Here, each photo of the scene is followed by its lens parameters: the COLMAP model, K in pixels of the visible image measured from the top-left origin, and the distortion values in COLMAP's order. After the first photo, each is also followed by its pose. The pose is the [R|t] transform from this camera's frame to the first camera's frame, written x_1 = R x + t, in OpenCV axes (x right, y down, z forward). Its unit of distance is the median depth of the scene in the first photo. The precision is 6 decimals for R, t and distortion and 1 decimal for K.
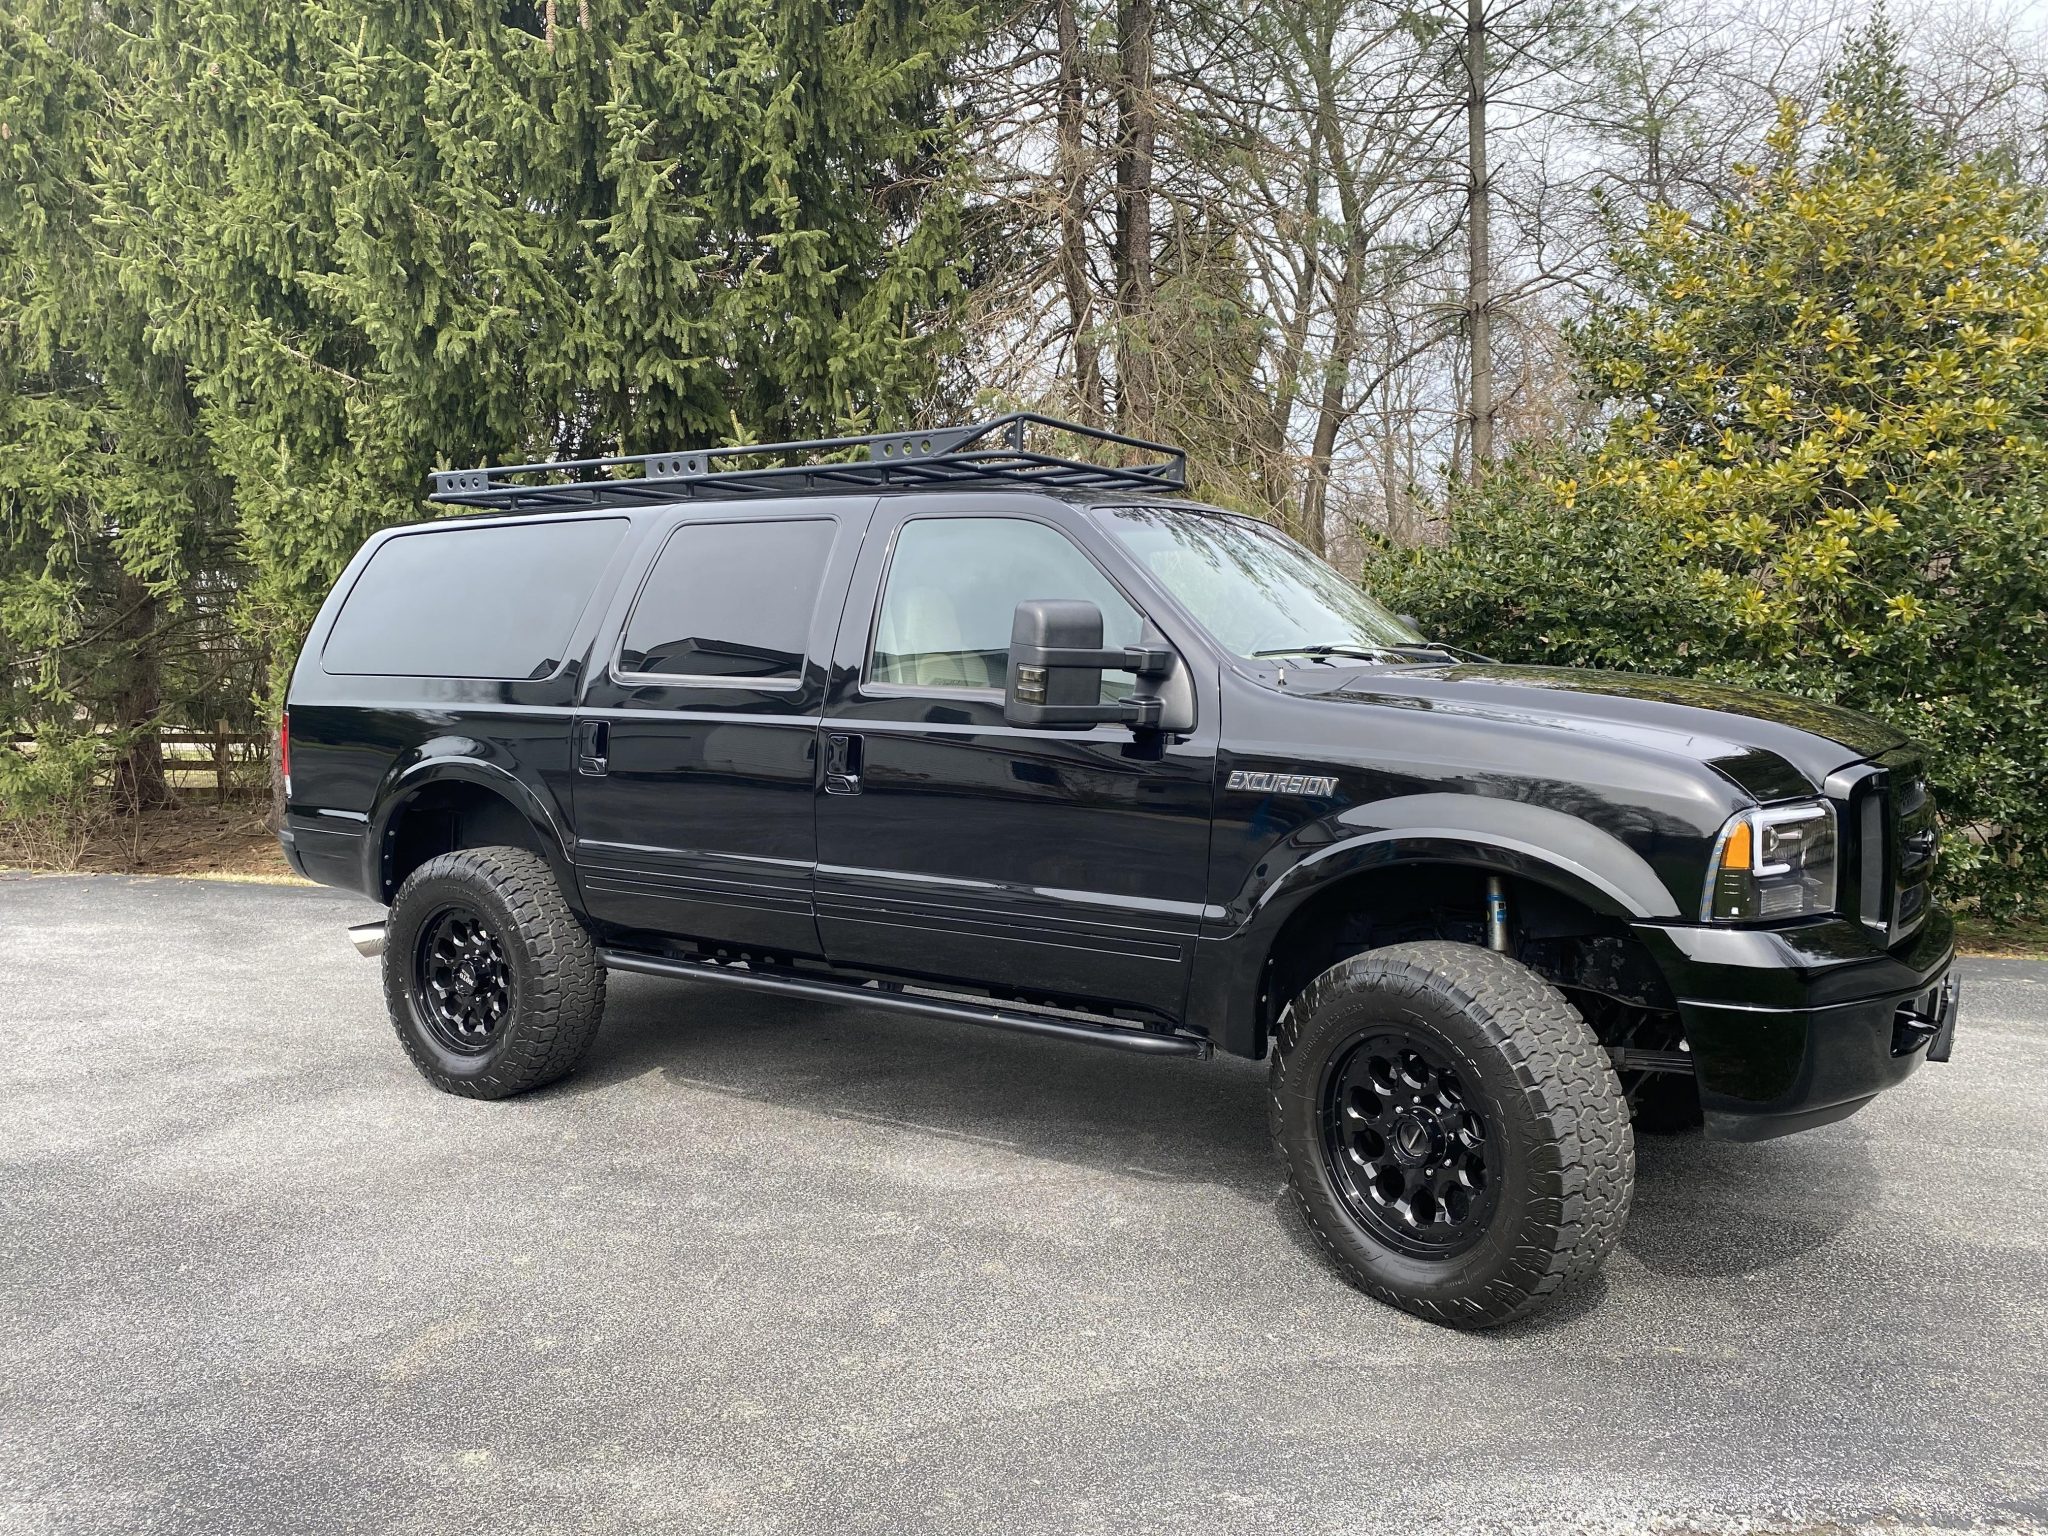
lens RADIAL K [[1570.3, 0, 1032.3], [0, 1570.3, 771.6], [0, 0, 1]] dist [0.012554, -0.005658]
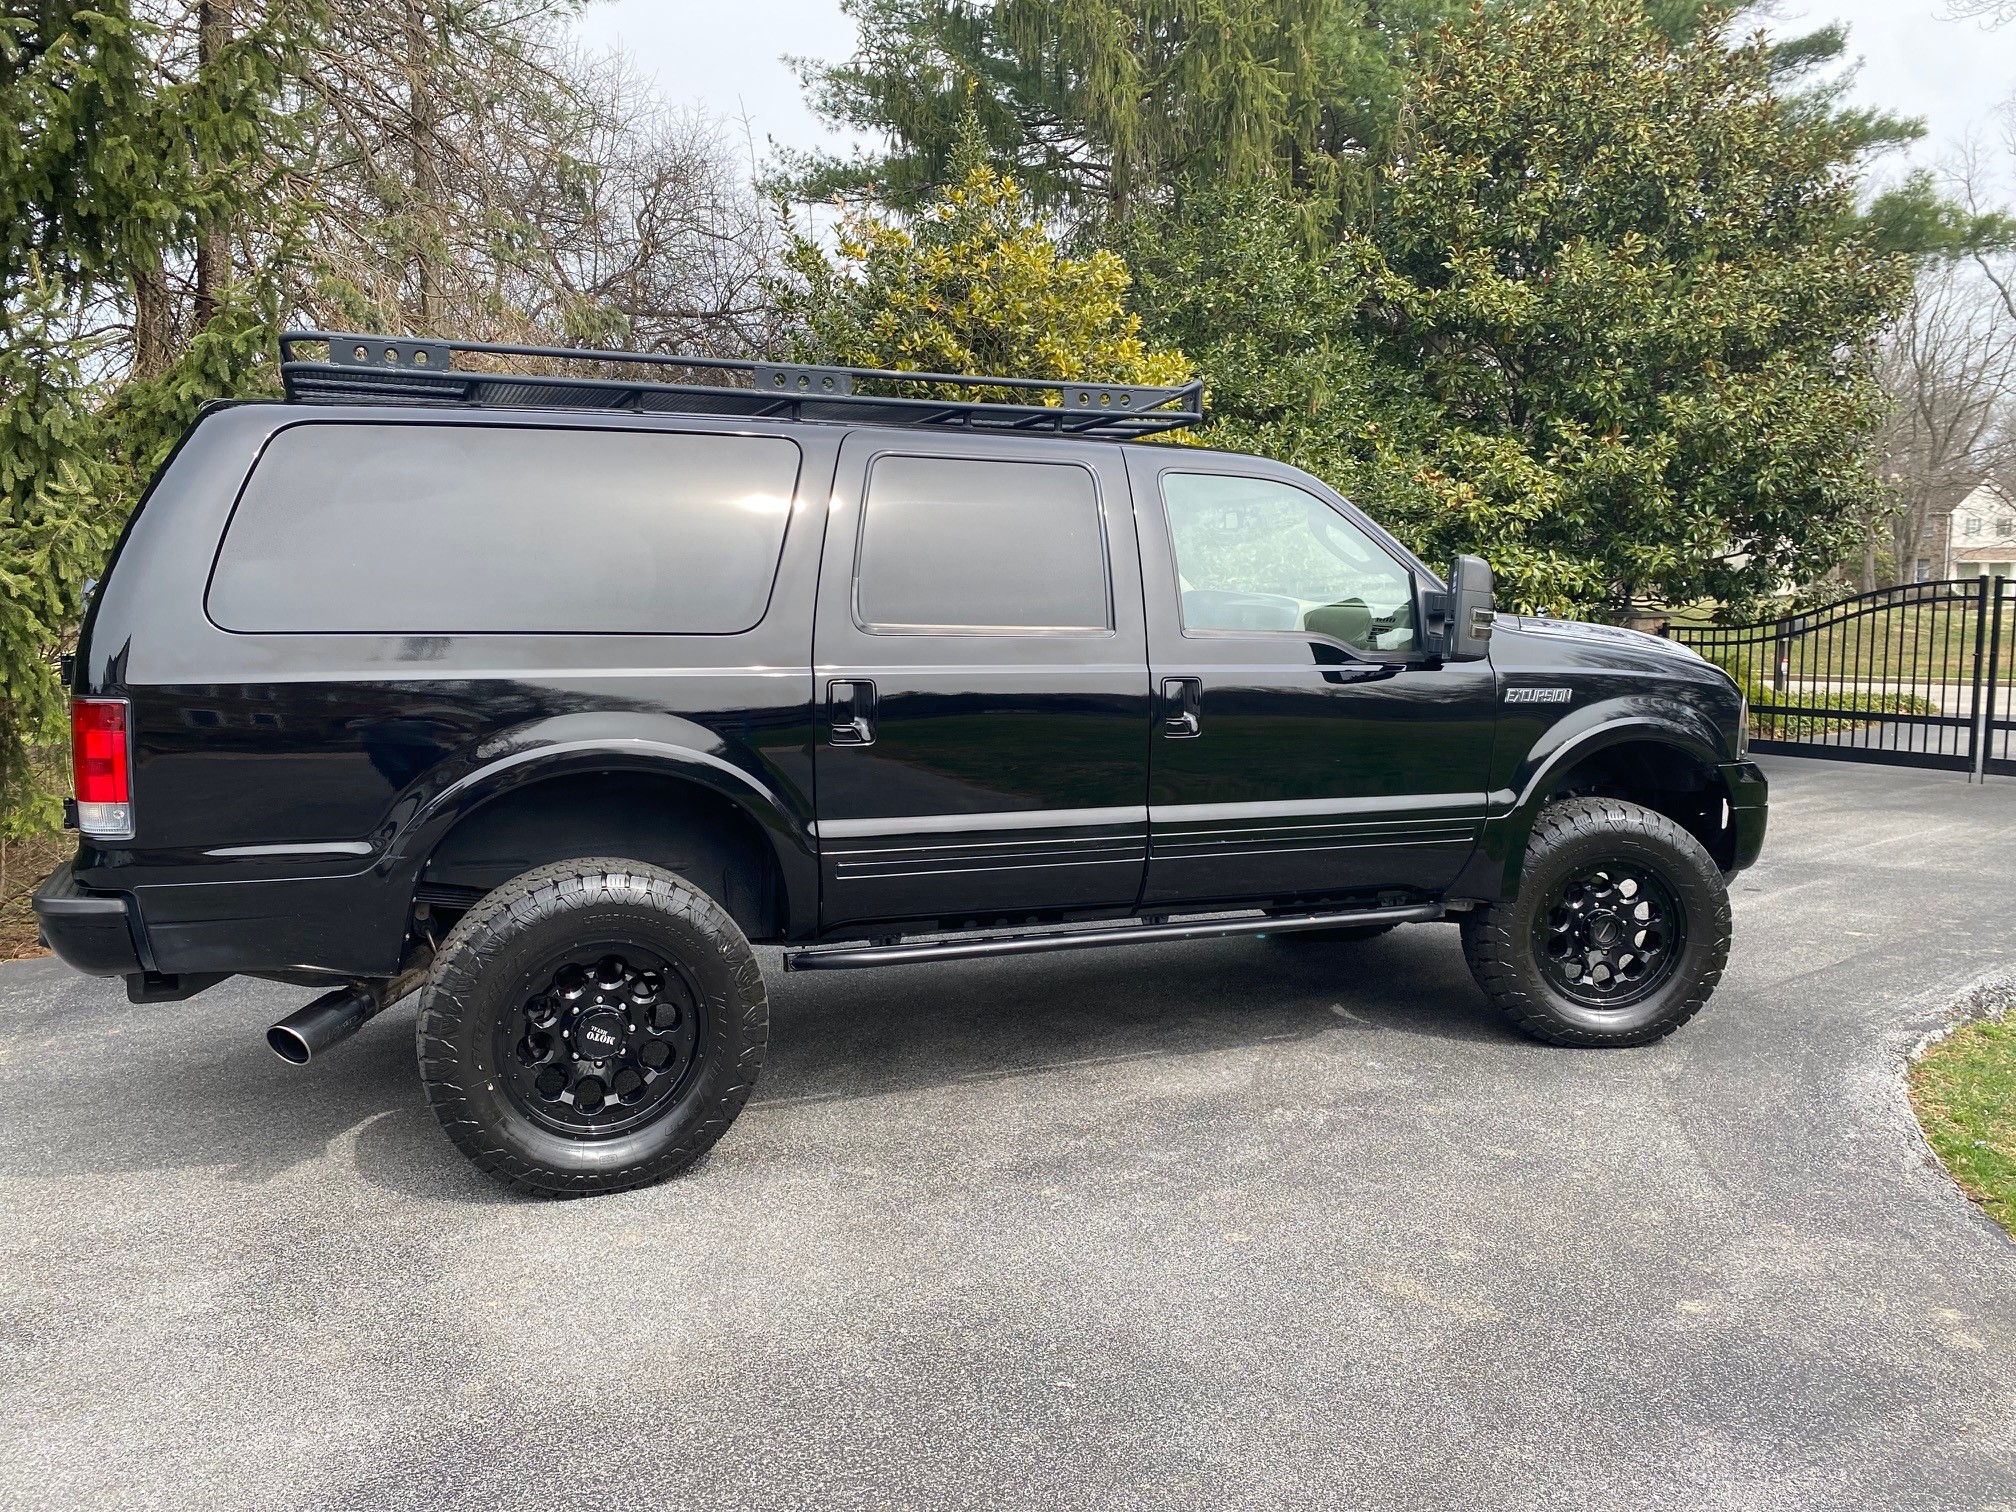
lens RADIAL K [[1545.7, 0, 1017.5], [0, 1545.7, 755.0], [0, 0, 1]] dist [0.012554, -0.005658]
pose [[0.568251, -0.078545, 0.819098, -1.052664], [0.062567, 0.996676, 0.052167, -0.034181], [-0.820473, 0.021604, 0.571277, 0.523064]]
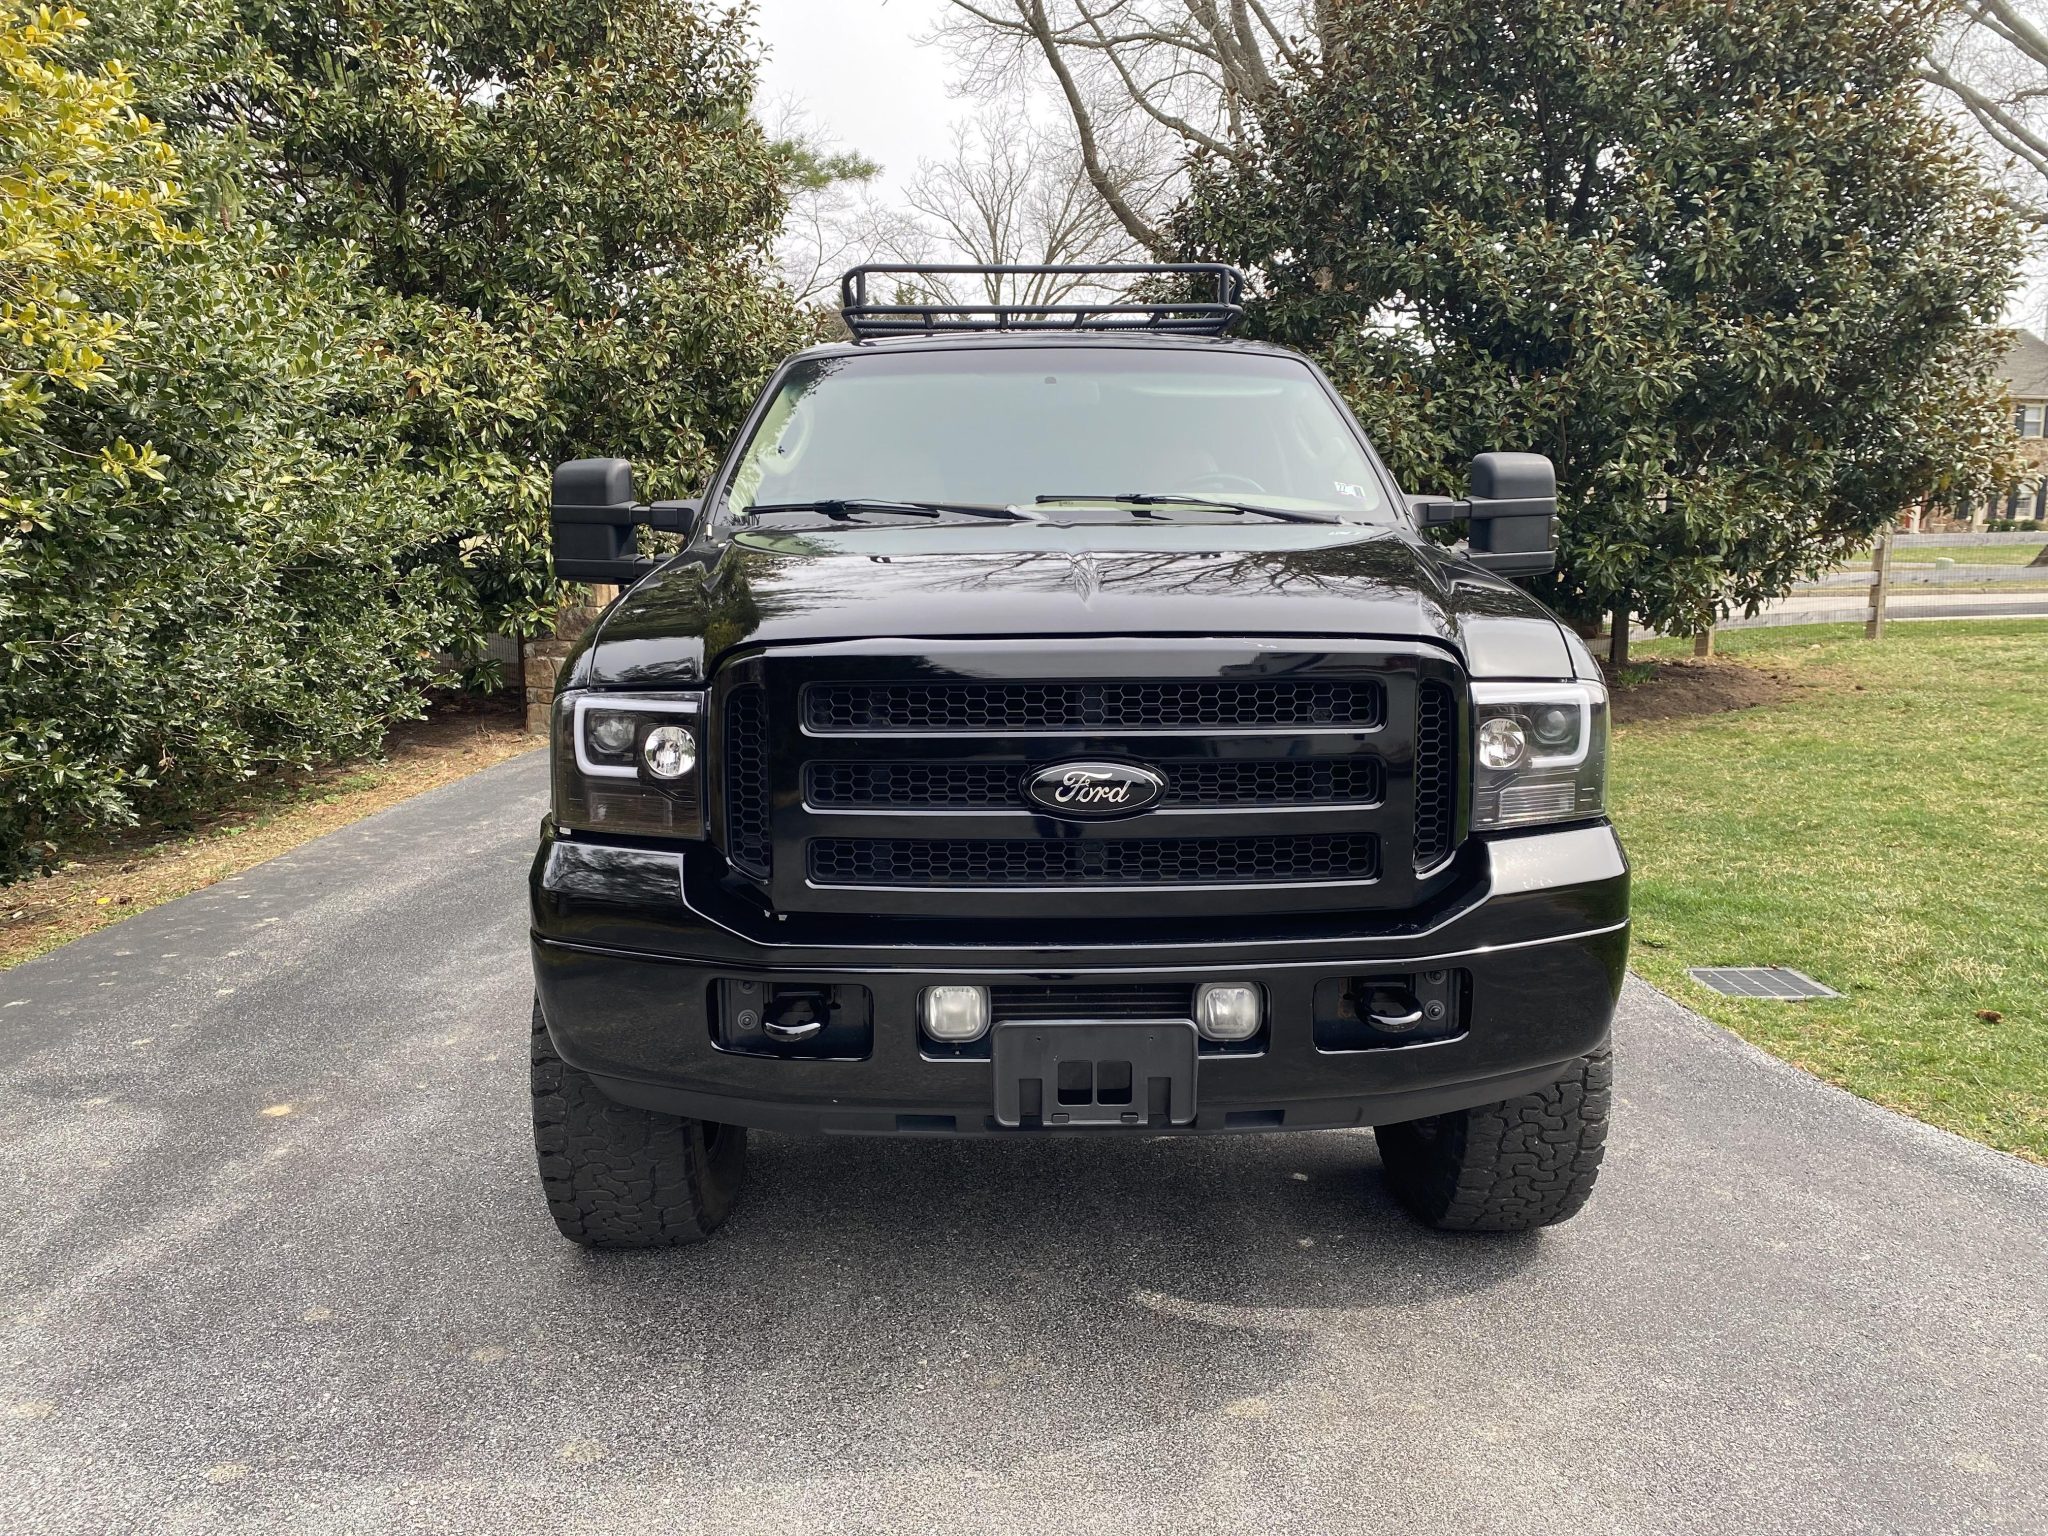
lens RADIAL K [[1570.3, 0, 1070.8], [0, 1570.3, 748.8], [0, 0, 1]] dist [0.012554, -0.005658]
pose [[-0.272327, -0.126672, 0.953830, -0.442072], [0.078308, 0.985091, 0.153181, -0.087707], [-0.959013, 0.116408, -0.258348, 1.313576]]
